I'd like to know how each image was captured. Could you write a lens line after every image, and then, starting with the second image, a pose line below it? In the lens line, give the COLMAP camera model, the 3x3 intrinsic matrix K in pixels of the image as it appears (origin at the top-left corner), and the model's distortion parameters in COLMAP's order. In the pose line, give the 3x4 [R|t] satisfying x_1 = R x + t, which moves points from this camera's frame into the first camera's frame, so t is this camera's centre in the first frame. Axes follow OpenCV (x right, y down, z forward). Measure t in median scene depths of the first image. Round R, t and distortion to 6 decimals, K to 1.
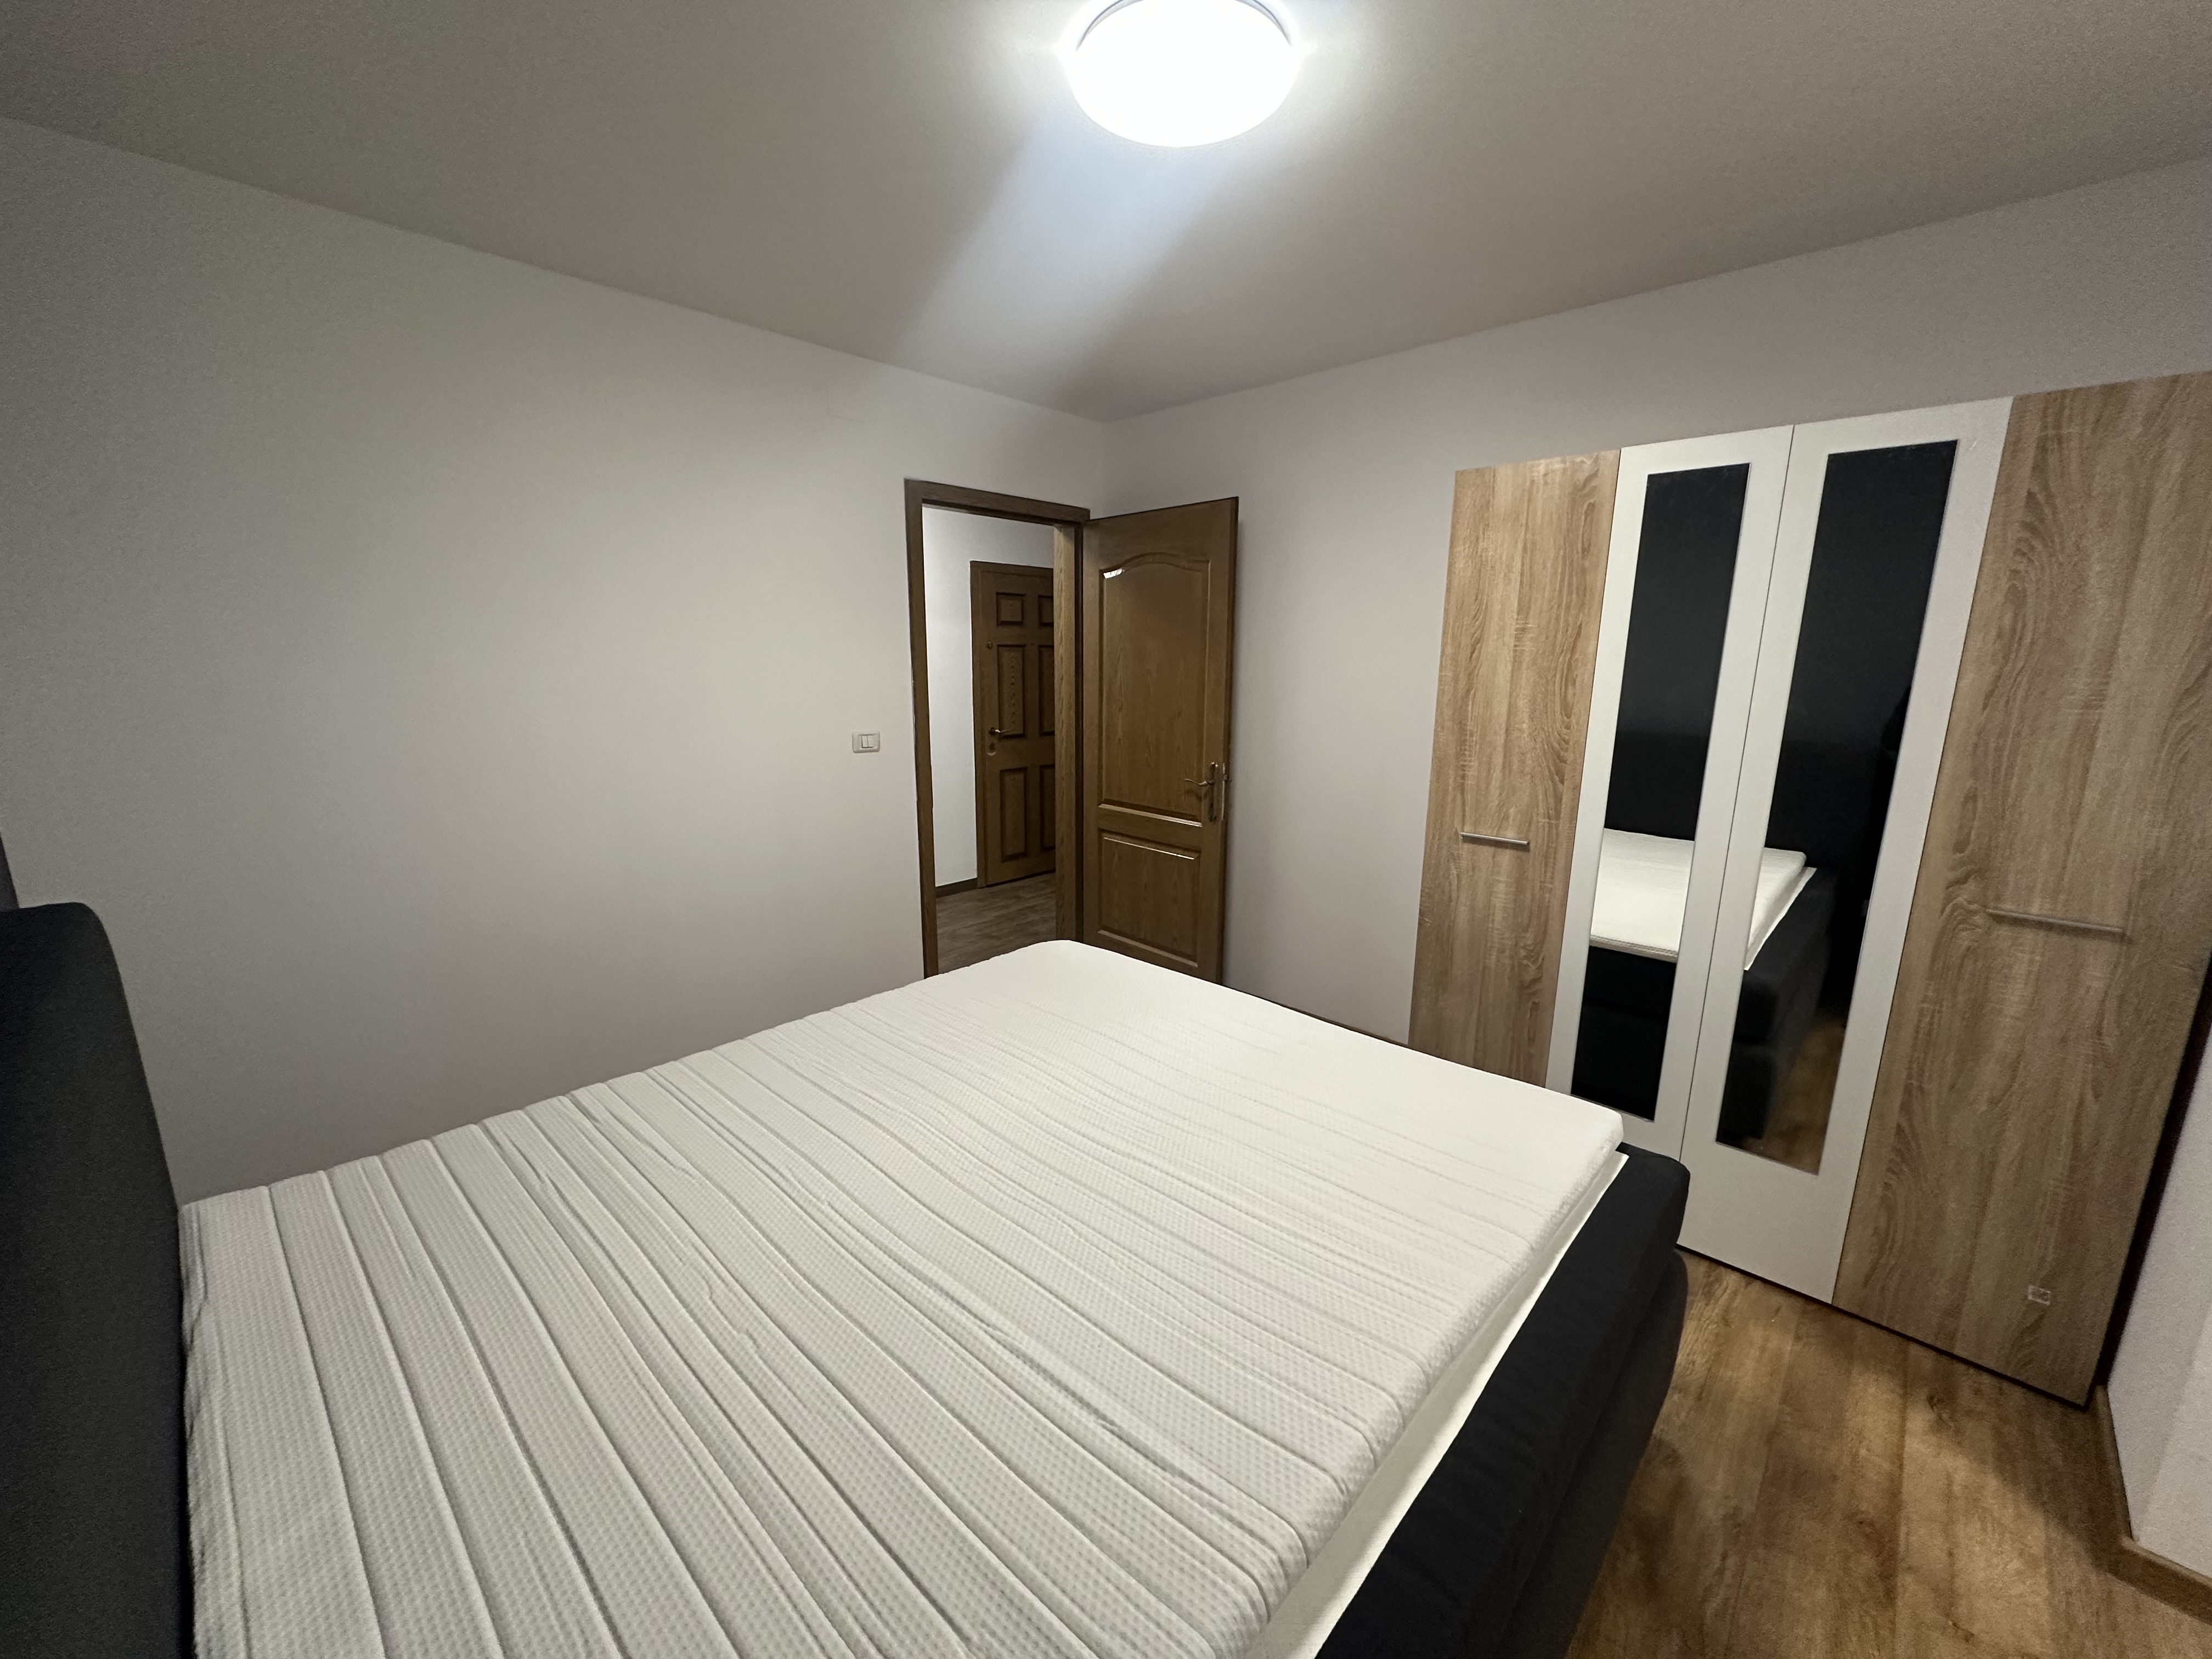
lens RADIAL K [[881.0, 0, 1105.9], [0, 881.0, 834.7], [0, 0, 1]] dist [-0.004703, 0.000472]
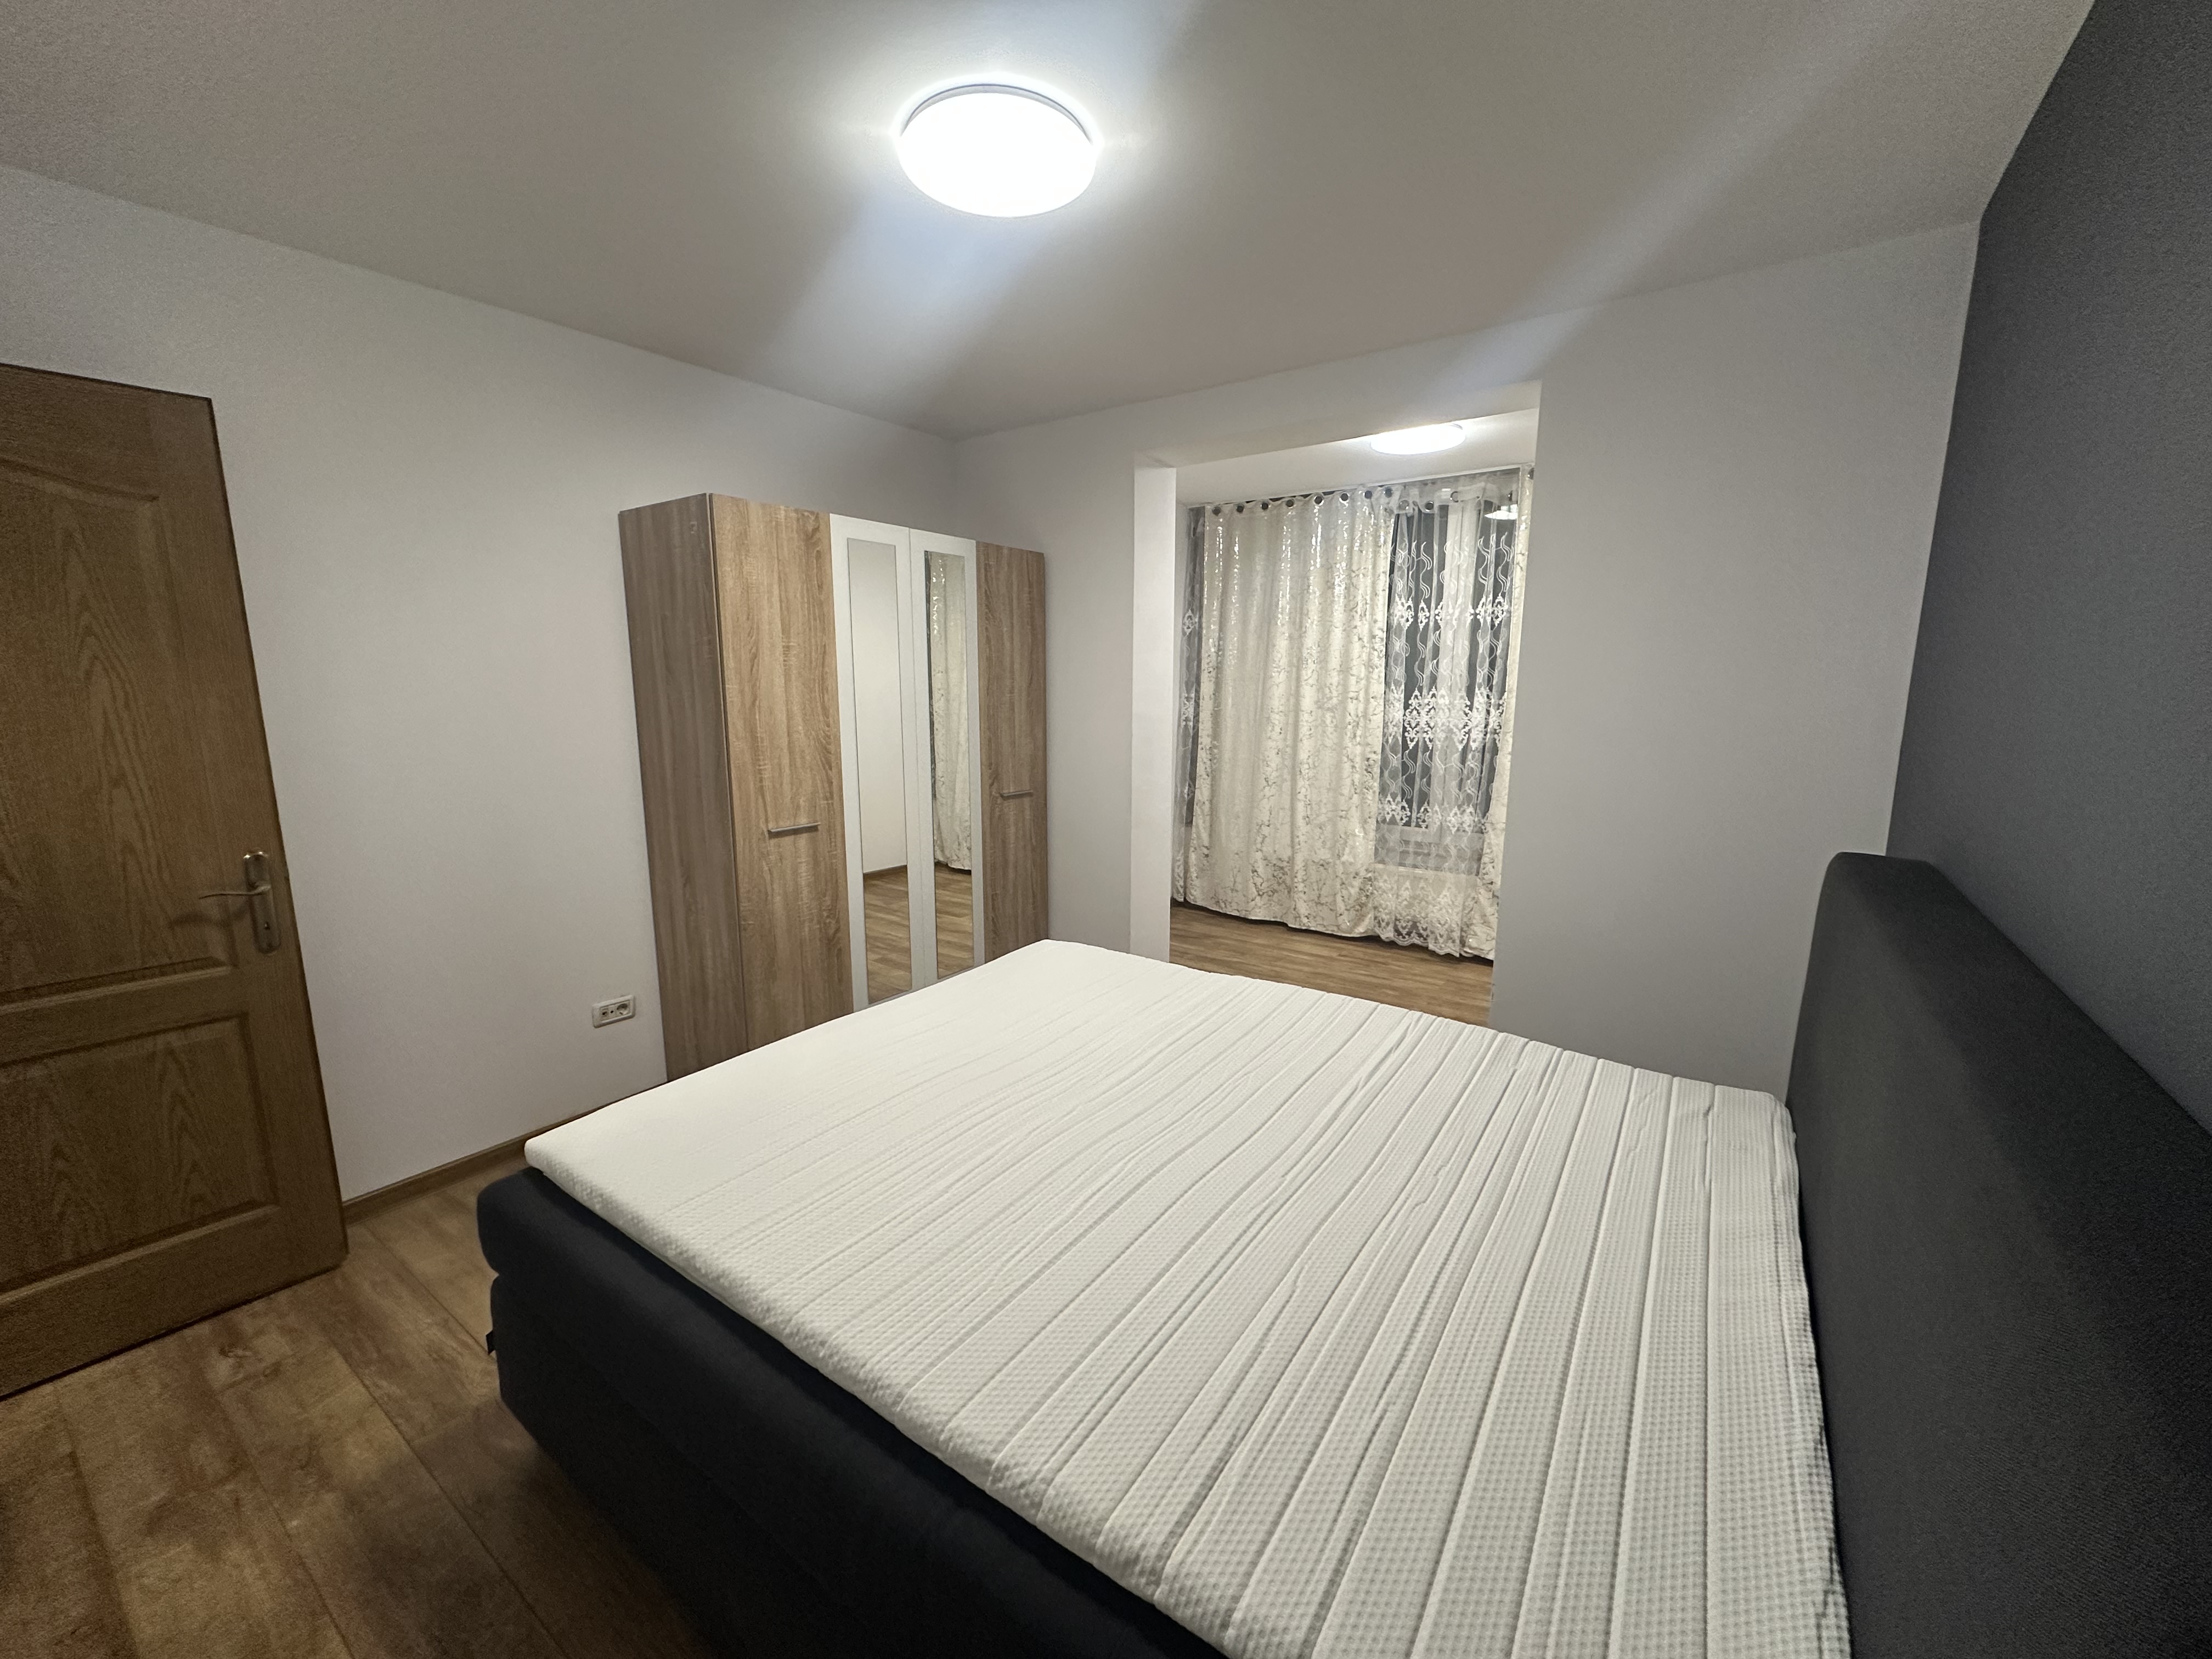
lens RADIAL K [[881.0, 0, 1104.1], [0, 881.0, 835.6], [0, 0, 1]] dist [-0.004703, 0.000472]
pose [[-0.144298, -0.181104, 0.972820, -0.769869], [0.198703, 0.957782, 0.207777, -0.150158], [-0.969379, 0.223284, -0.102220, 0.756212]]
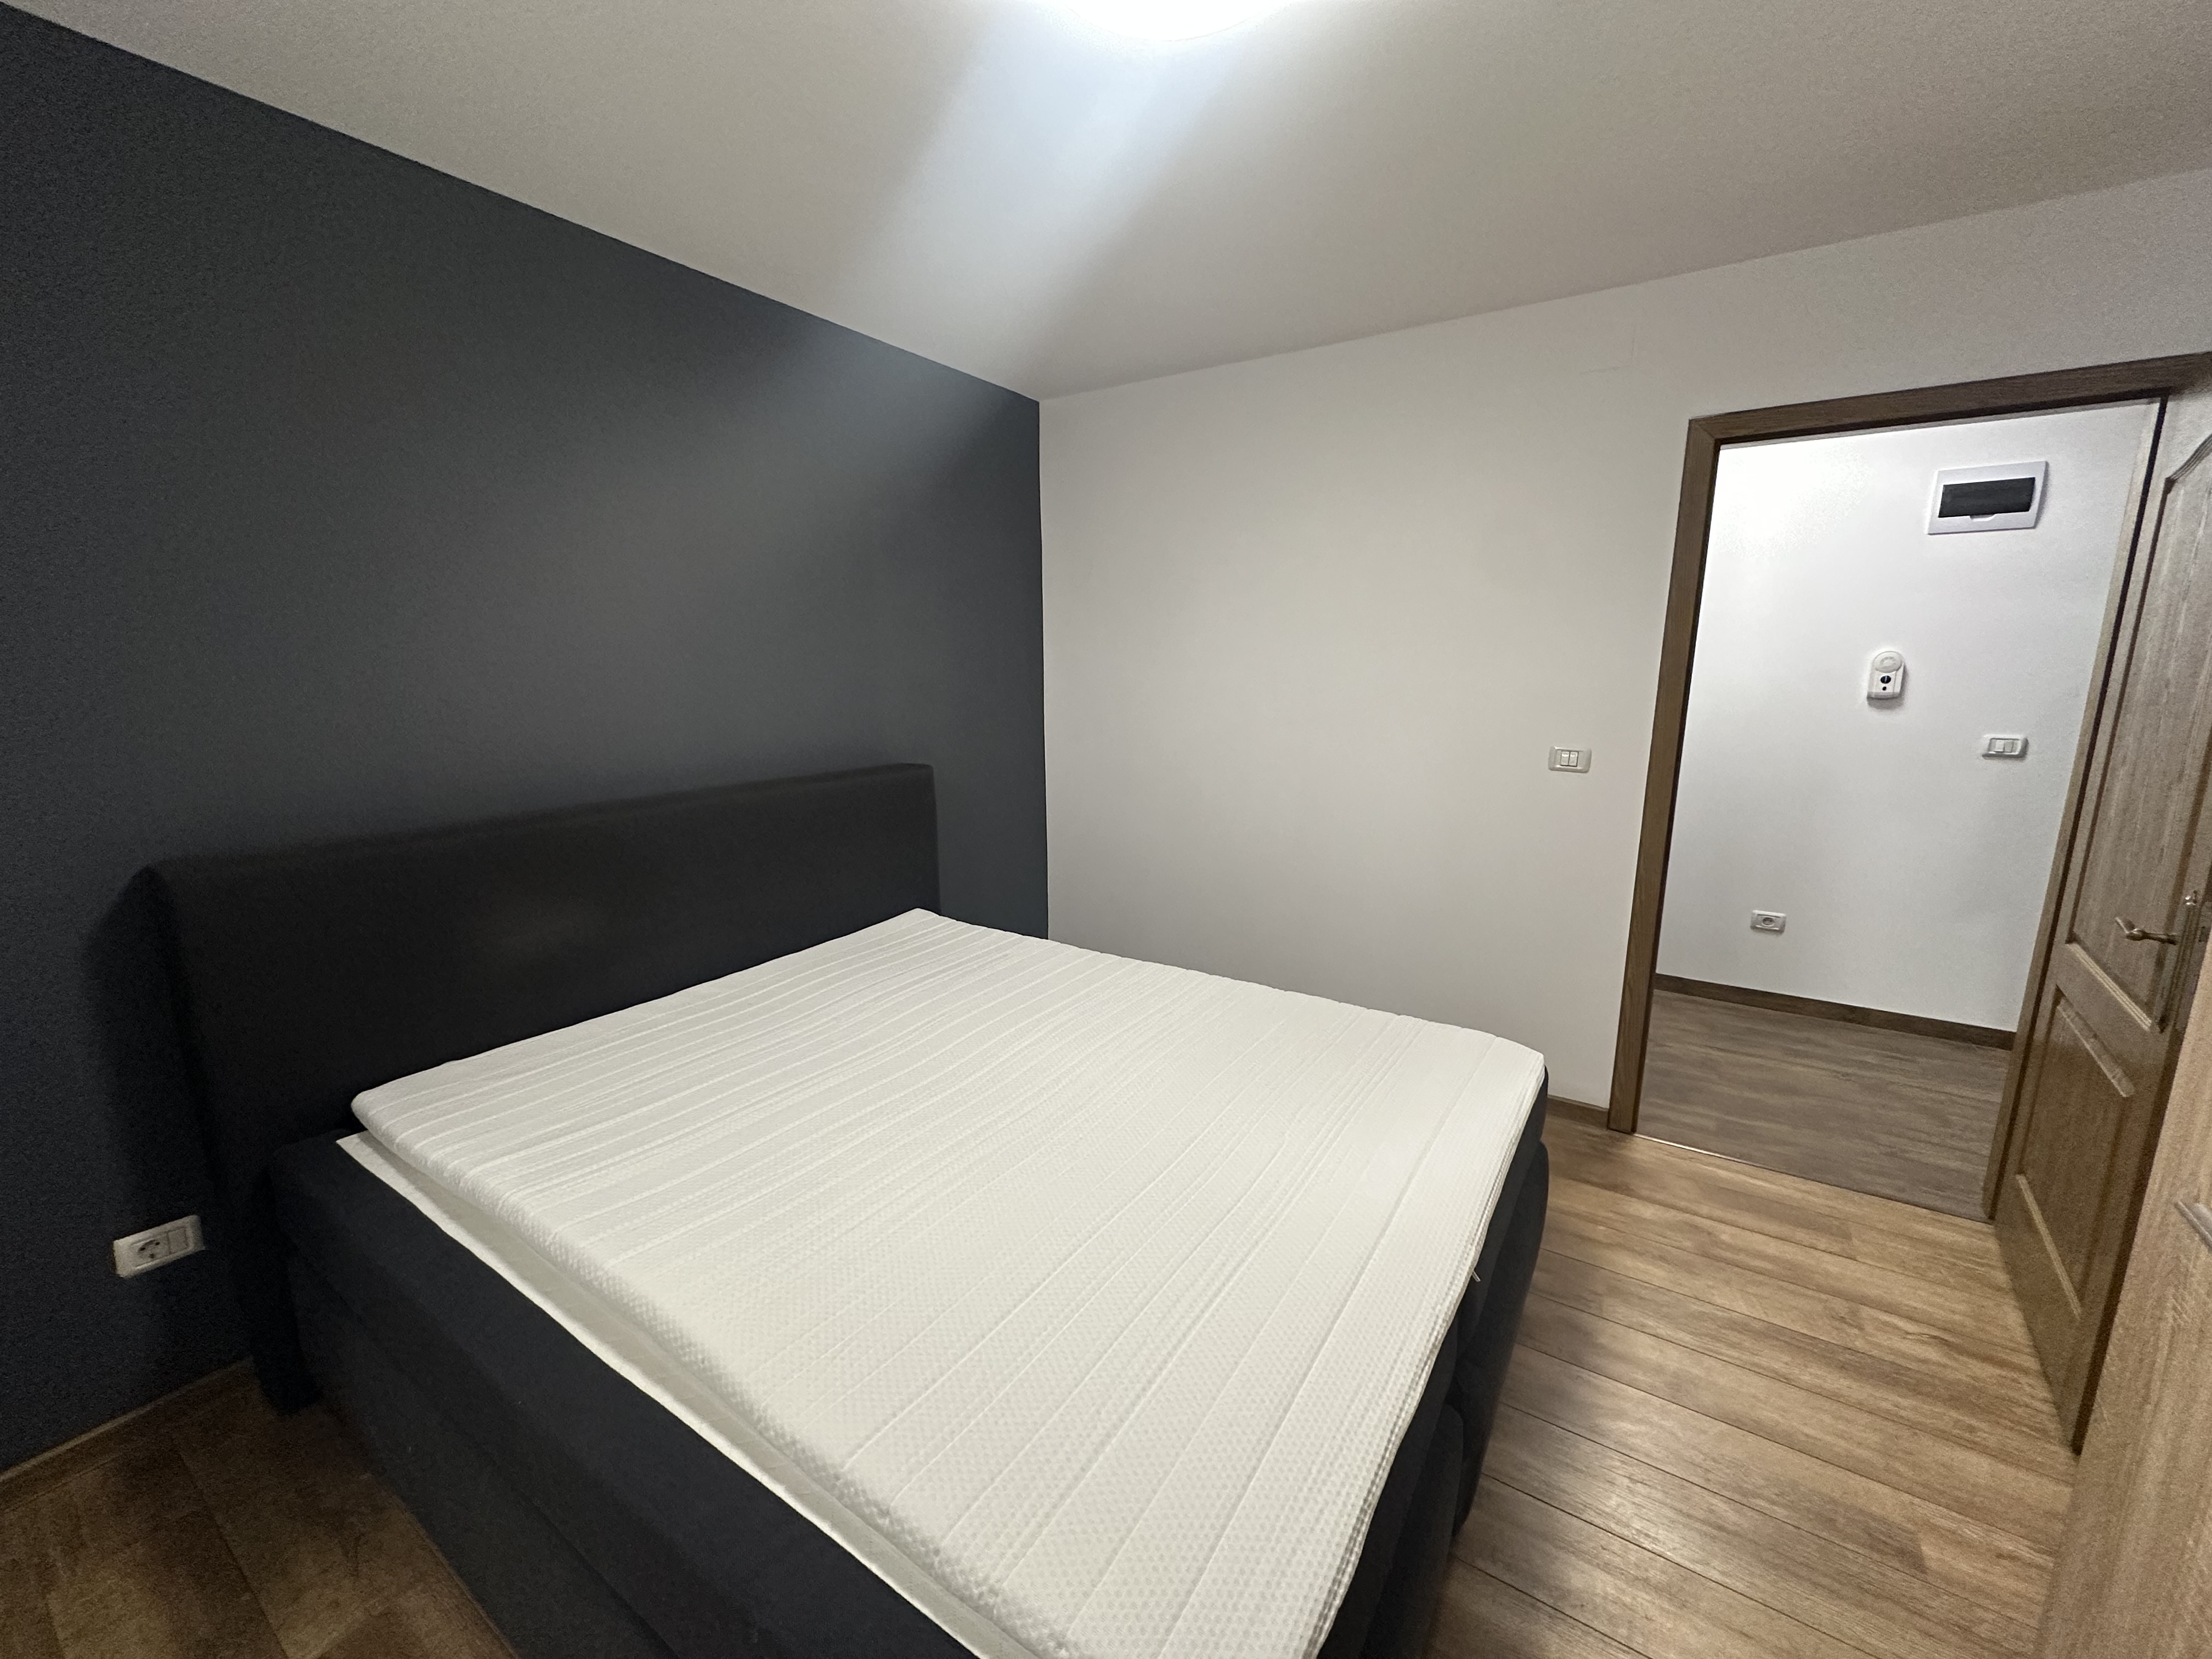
lens RADIAL K [[881.0, 0, 1102.4], [0, 881.0, 827.1], [0, 0, 1]] dist [-0.004703, 0.000472]
pose [[0.169706, 0.169954, -0.970729, 0.638931], [-0.206898, 0.969209, 0.133517, -0.087278], [0.963532, 0.178183, 0.199644, 0.584060]]
